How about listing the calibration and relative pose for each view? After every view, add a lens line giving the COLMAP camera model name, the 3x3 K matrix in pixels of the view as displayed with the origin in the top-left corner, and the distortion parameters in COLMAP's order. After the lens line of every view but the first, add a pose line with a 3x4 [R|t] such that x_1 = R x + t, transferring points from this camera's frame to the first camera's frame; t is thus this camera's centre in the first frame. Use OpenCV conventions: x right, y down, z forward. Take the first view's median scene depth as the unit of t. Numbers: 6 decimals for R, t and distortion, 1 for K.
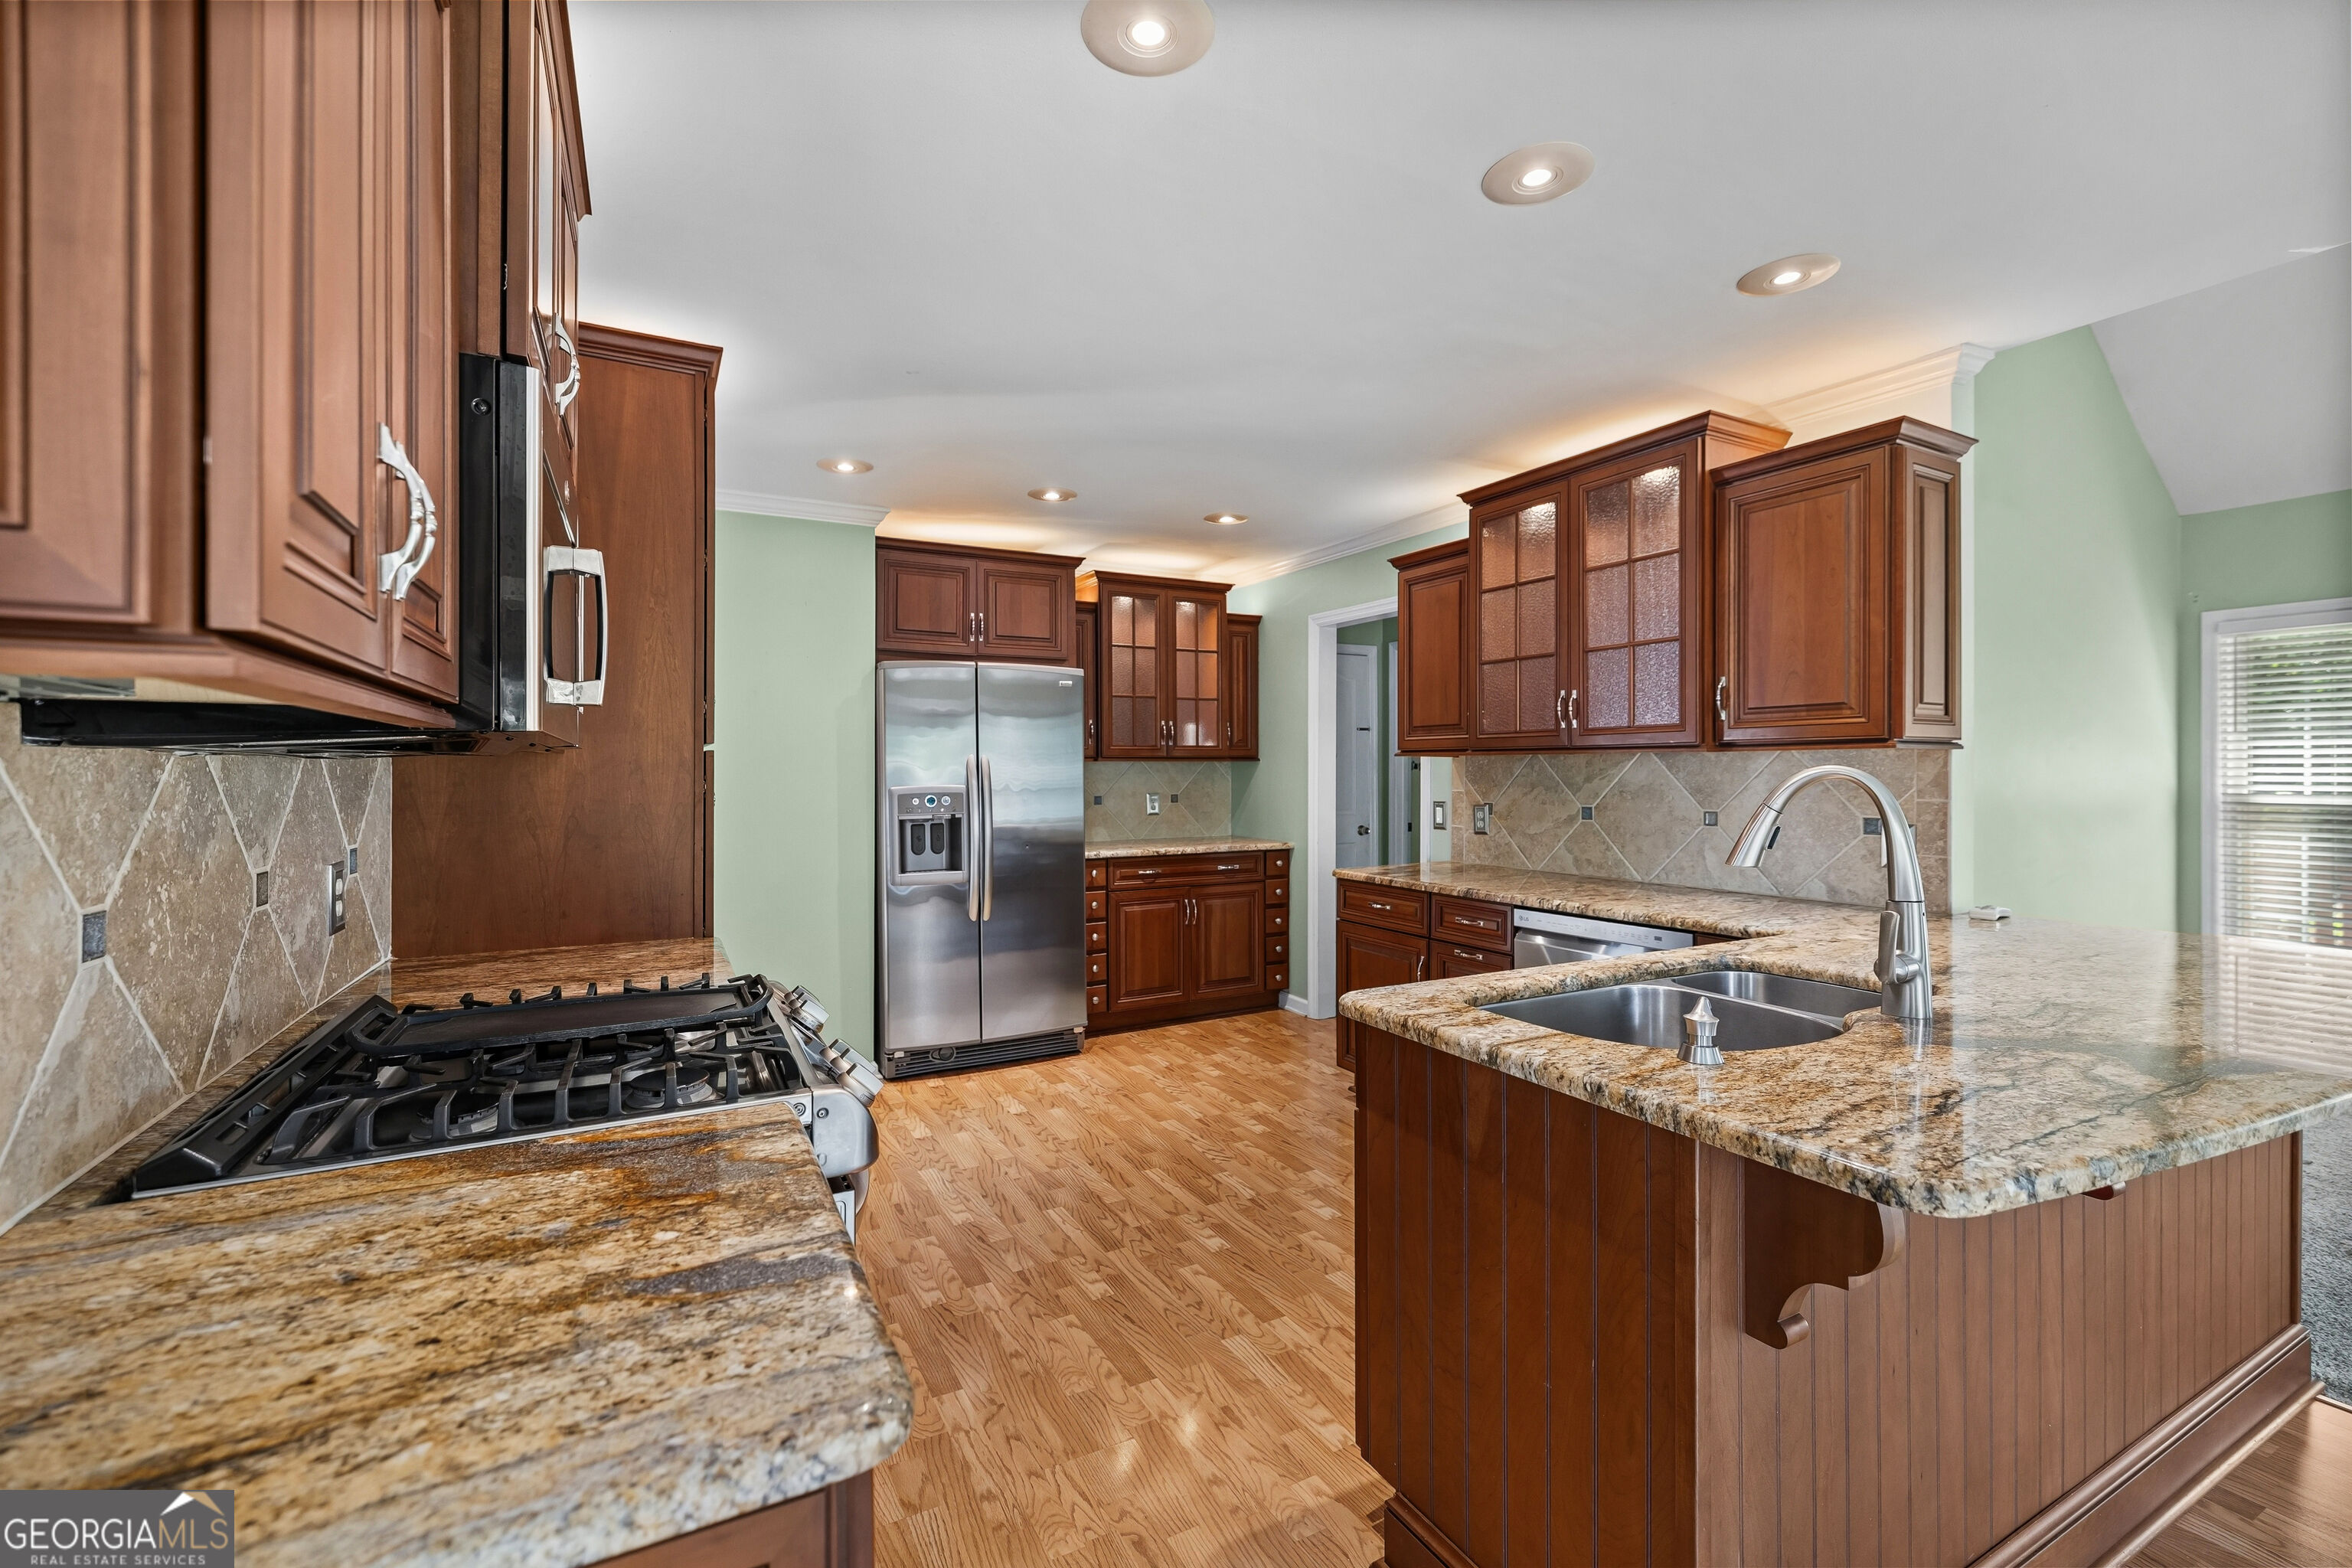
lens RADIAL K [[984.7, 0, 1176.9], [0, 984.7, 771.6], [0, 0, 1]] dist [0.001204, -0.000267]
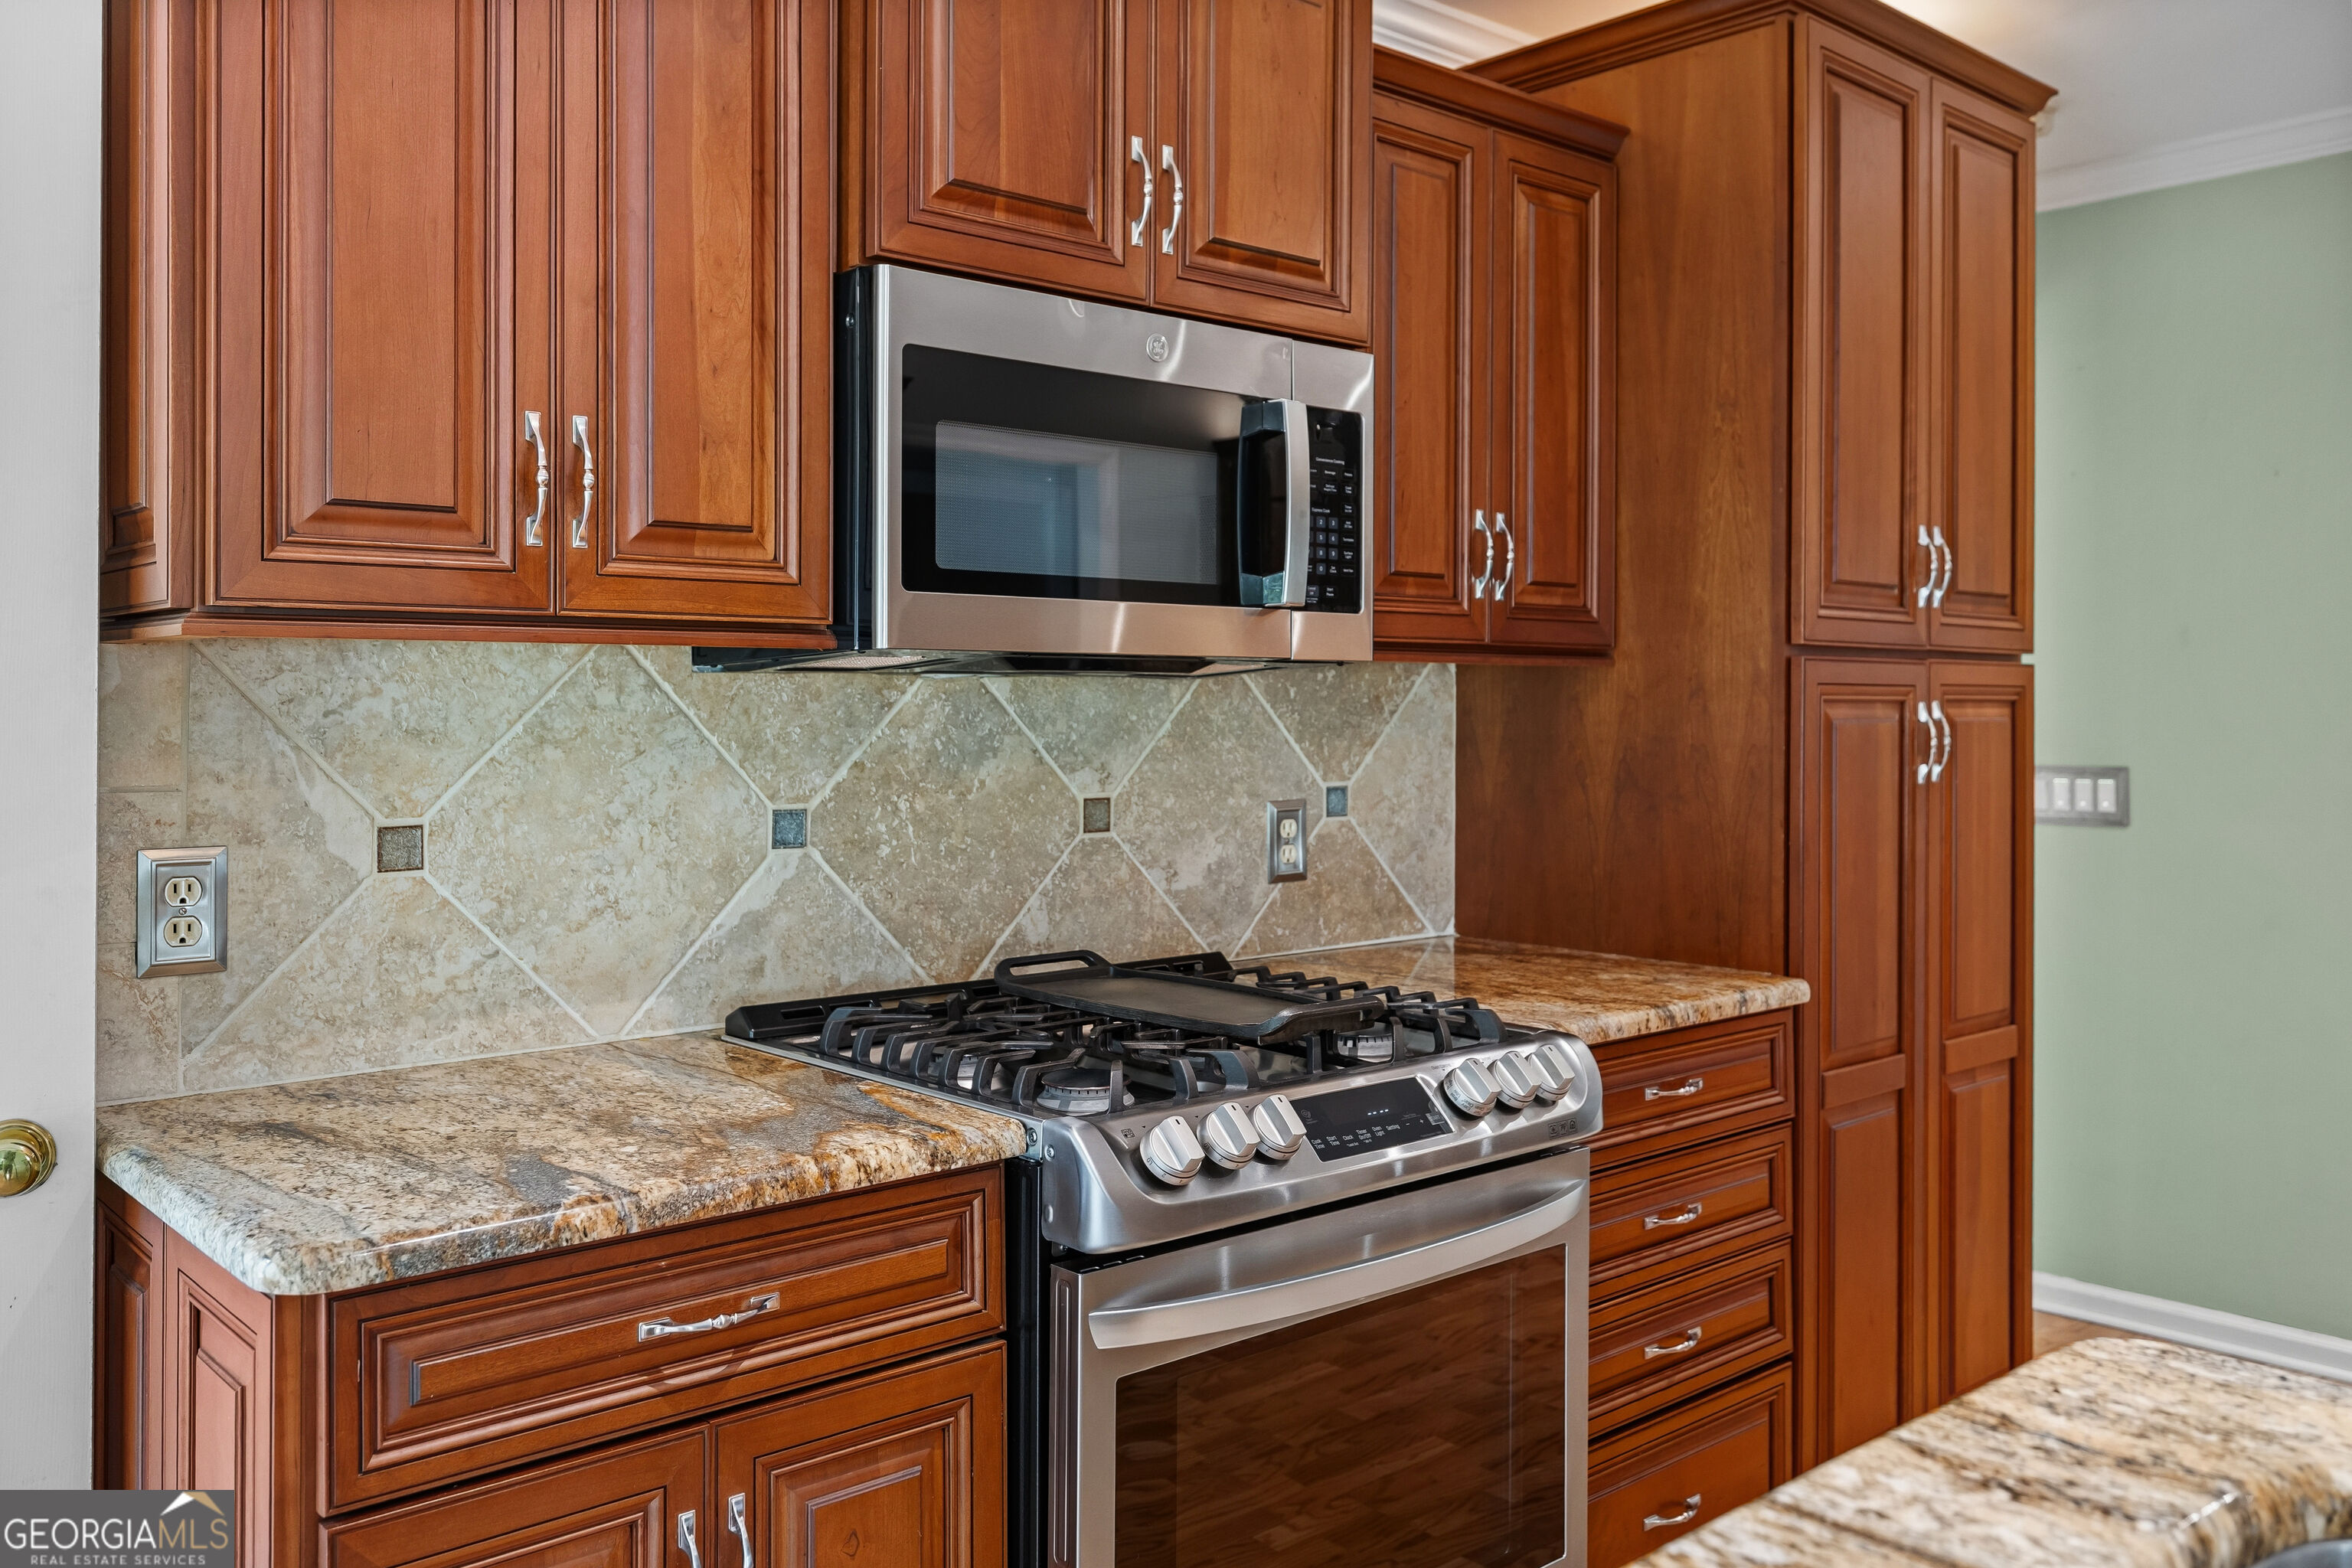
lens RADIAL K [[1892.6, 0, 1169.2], [0, 1892.6, 690.1], [0, 0, 1]] dist [0.004627, 0.002398]
pose [[0.235617, -0.003932, -0.971838, 0.469162], [0.000510, 0.999992, -0.003922, 0.002288], [0.971846, 0.000429, 0.235617, 0.336768]]
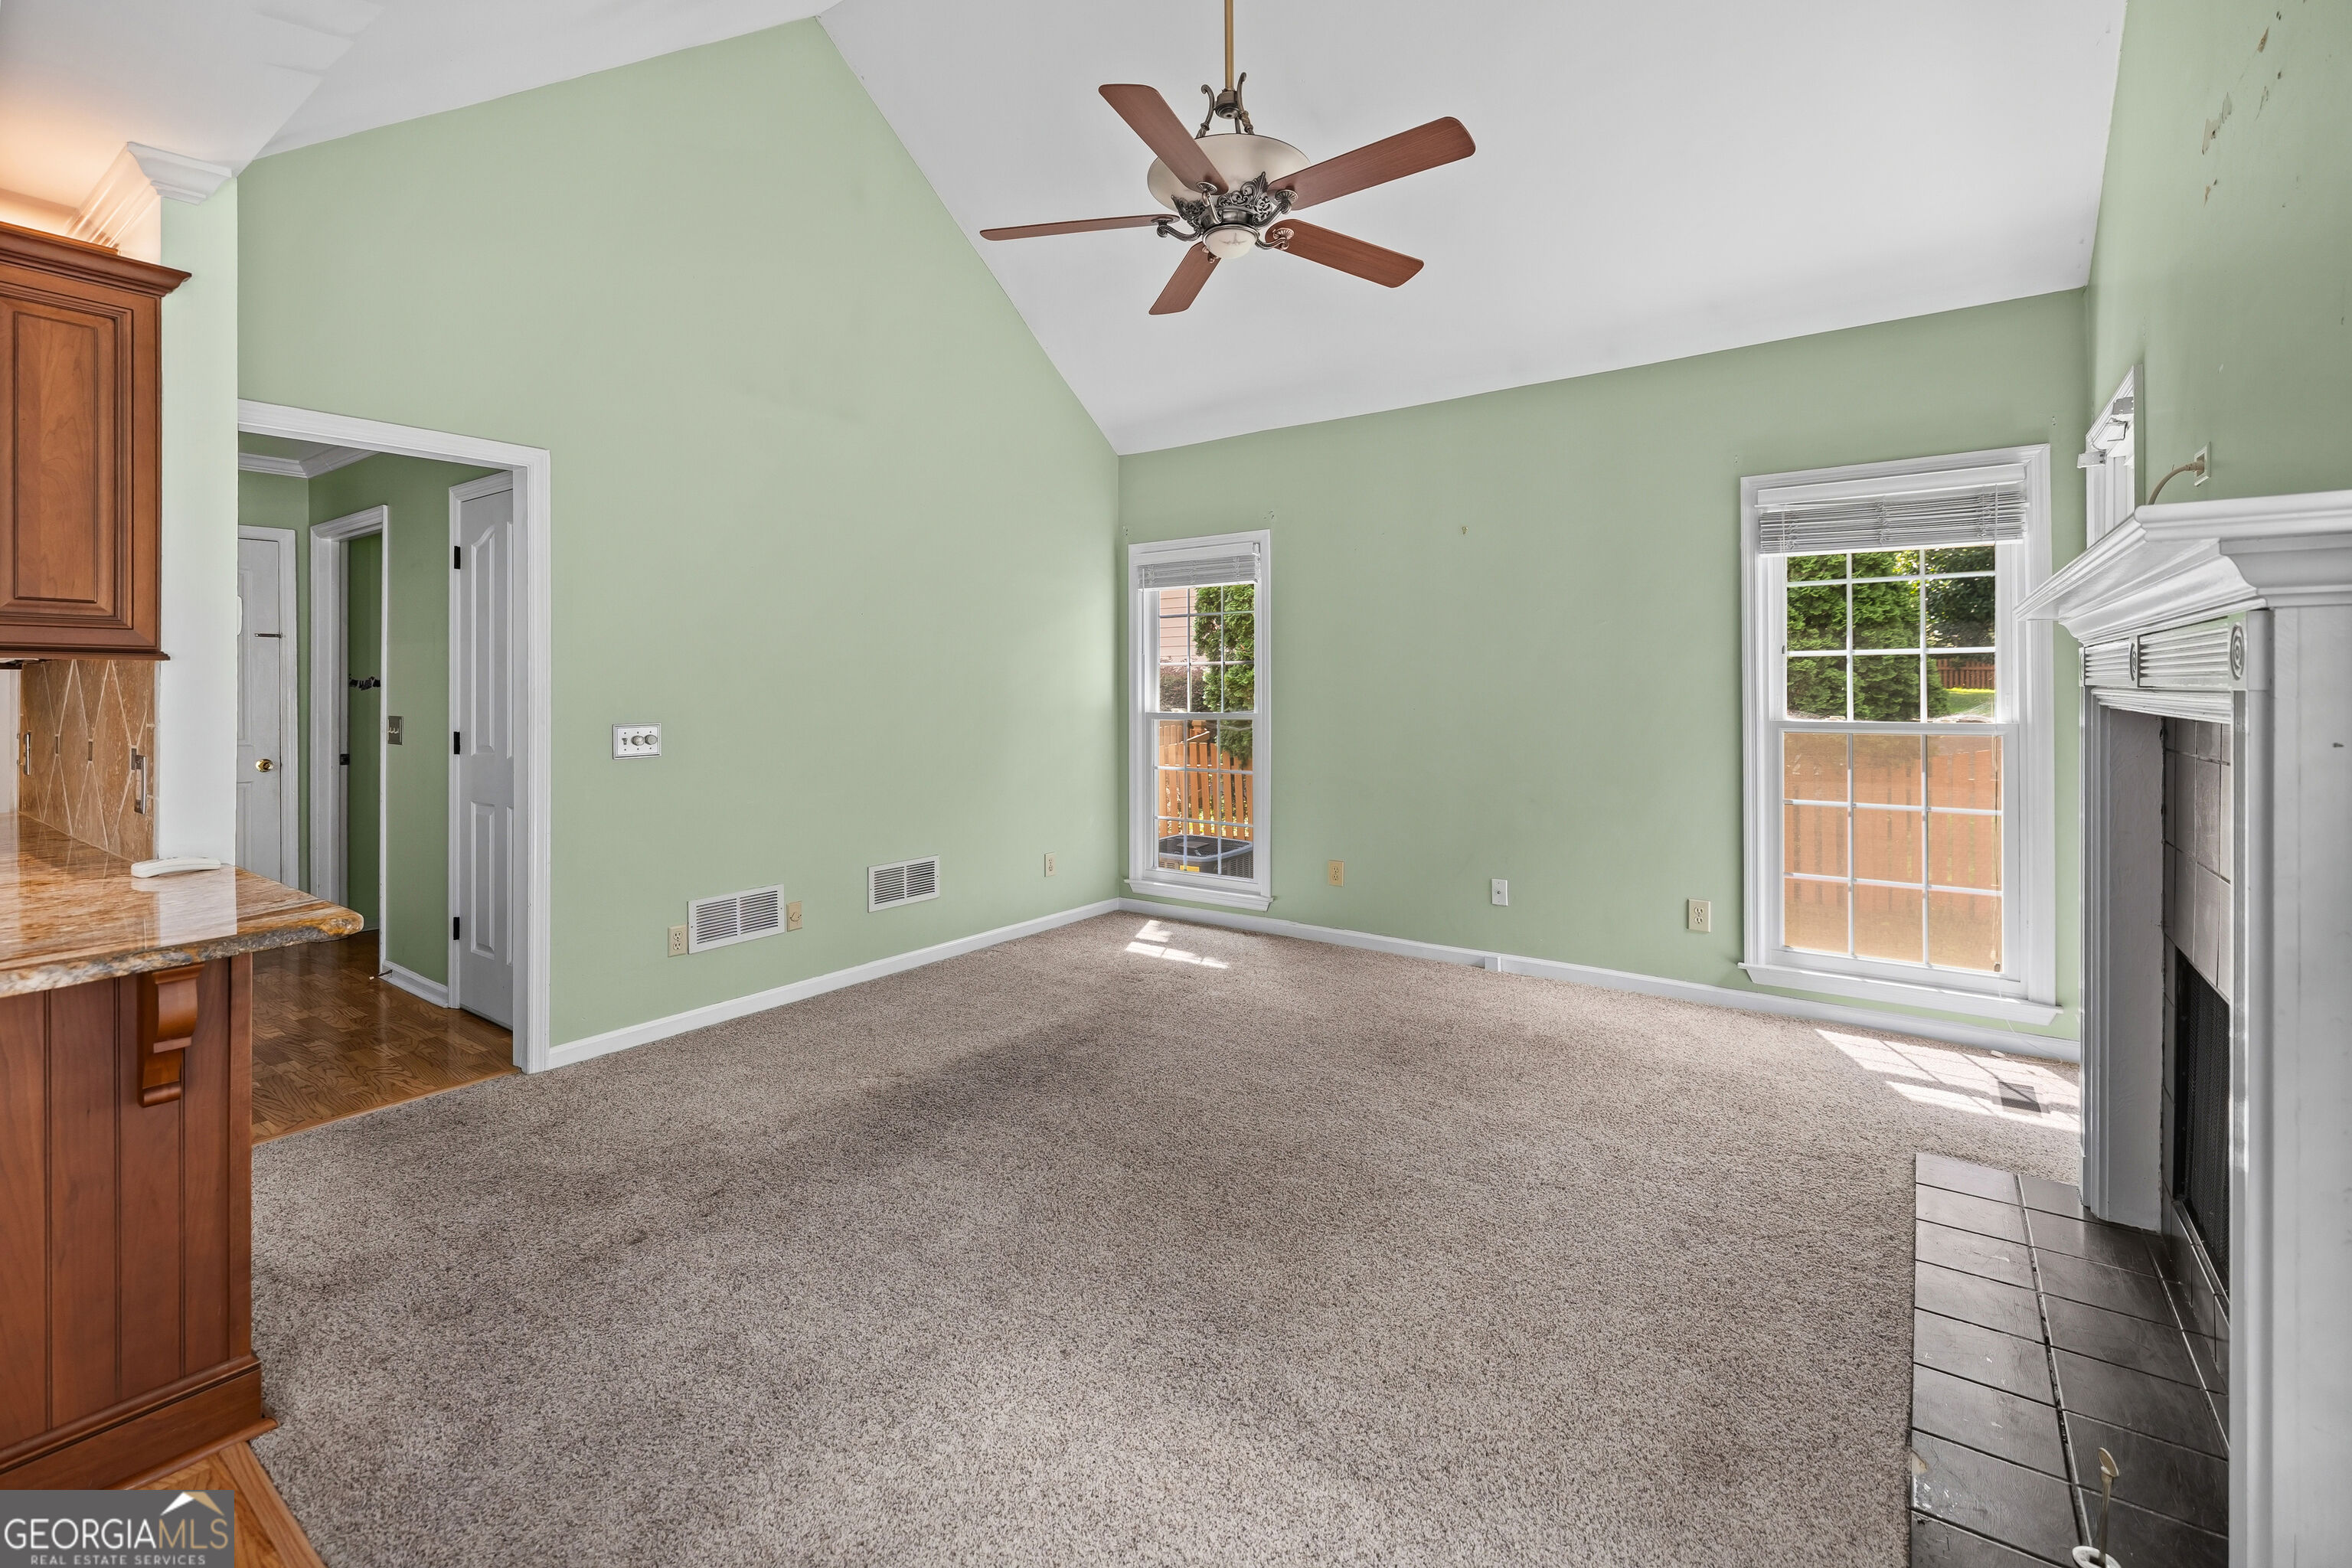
lens RADIAL K [[1015.2, 0, 1168.3], [0, 1015.2, 689.1], [0, 0, 1]] dist [0.000650, 0.000018]
pose [[0.903890, 0.000450, 0.427764, 1.156688], [-0.000739, 1.000000, 0.000509, -0.000647], [-0.427763, -0.000776, 0.903890, -0.079863]]
